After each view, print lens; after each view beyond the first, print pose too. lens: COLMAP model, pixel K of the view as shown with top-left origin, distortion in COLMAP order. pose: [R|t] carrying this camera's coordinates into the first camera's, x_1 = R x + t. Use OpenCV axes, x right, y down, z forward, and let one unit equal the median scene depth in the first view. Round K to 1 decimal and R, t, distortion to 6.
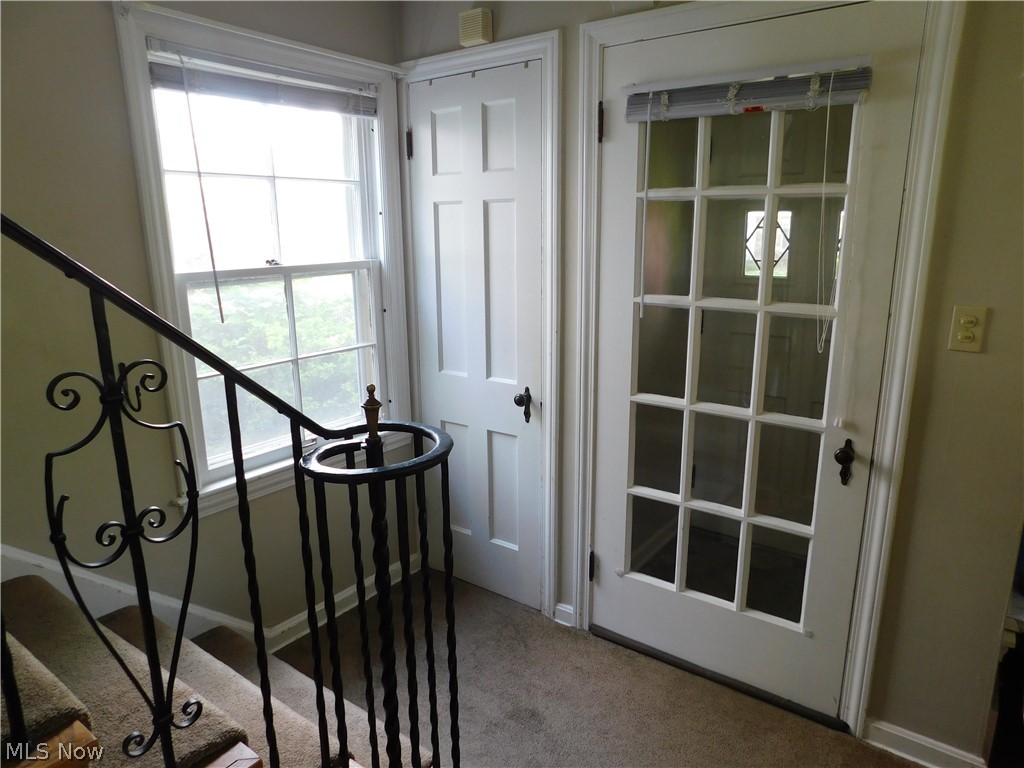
lens RADIAL K [[685.4, 0, 513.0], [0, 685.4, 392.3], [0, 0, 1]] dist [-0.058263, 0.060392]
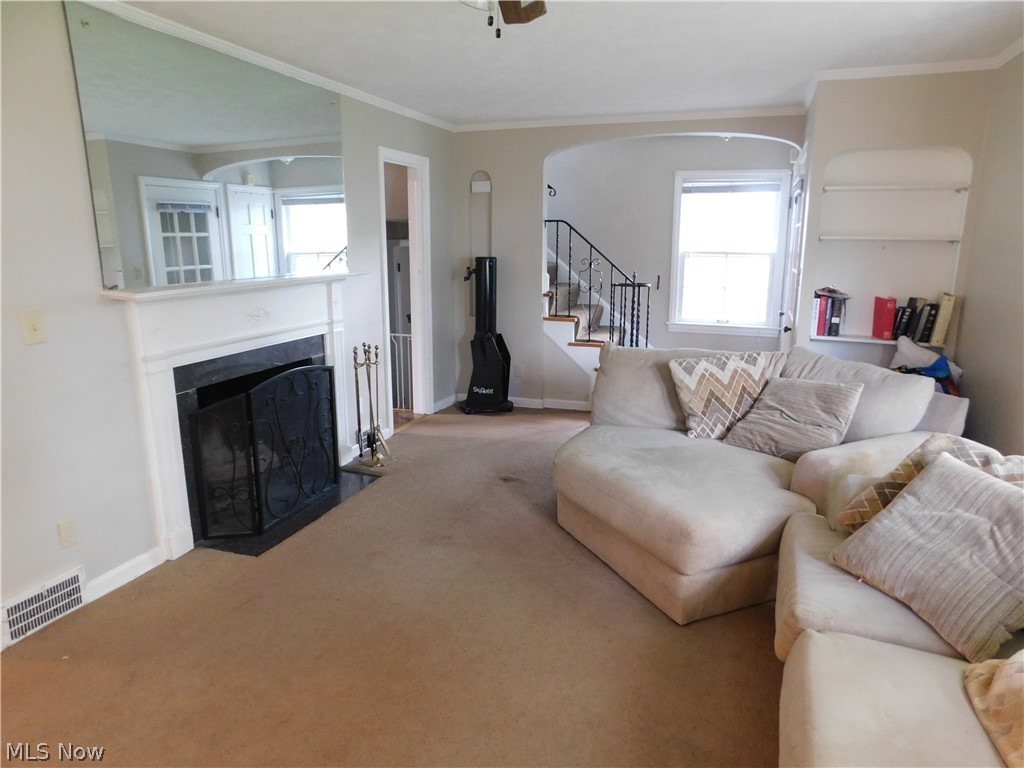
lens RADIAL K [[685.4, 0, 513.0], [0, 685.4, 392.3], [0, 0, 1]] dist [-0.058263, 0.060392]
pose [[0.302088, 0.219802, -0.927594, 2.267925], [-0.233968, 0.960388, 0.151377, 0.152855], [0.924122, 0.171298, 0.341548, -0.662004]]
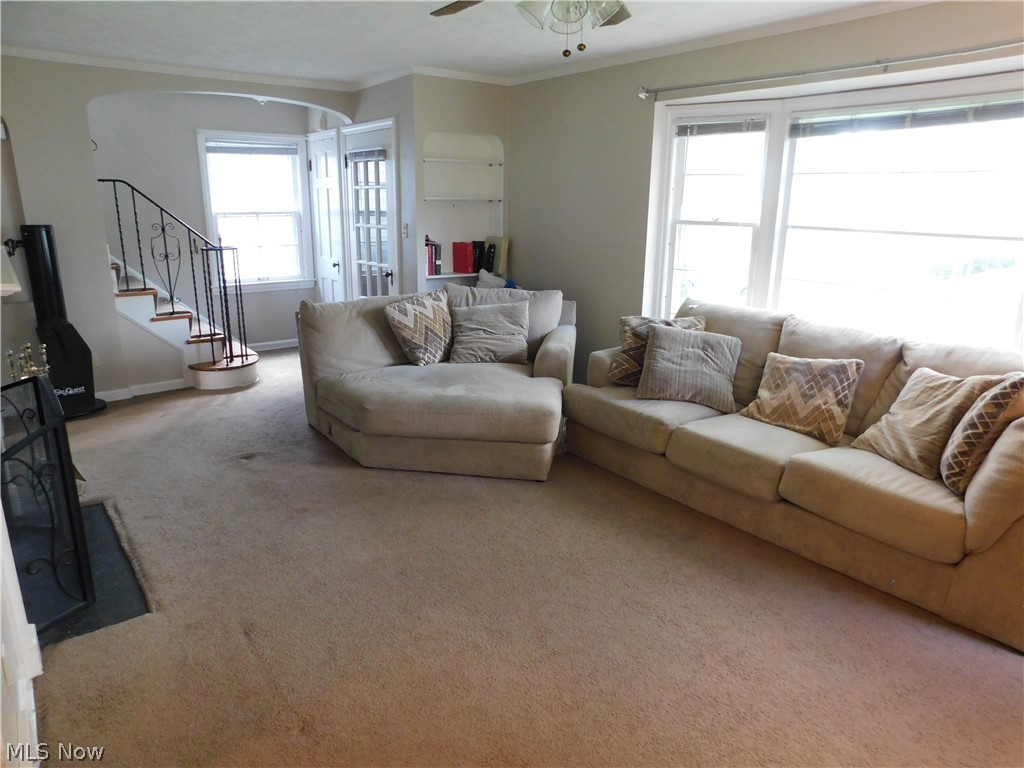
lens RADIAL K [[685.4, 0, 513.0], [0, 685.4, 392.3], [0, 0, 1]] dist [-0.058263, 0.060392]
pose [[0.960164, 0.089064, -0.264863, 1.658873], [-0.079023, 0.995700, 0.048349, 0.375511], [0.268030, -0.025493, 0.963073, -1.591547]]
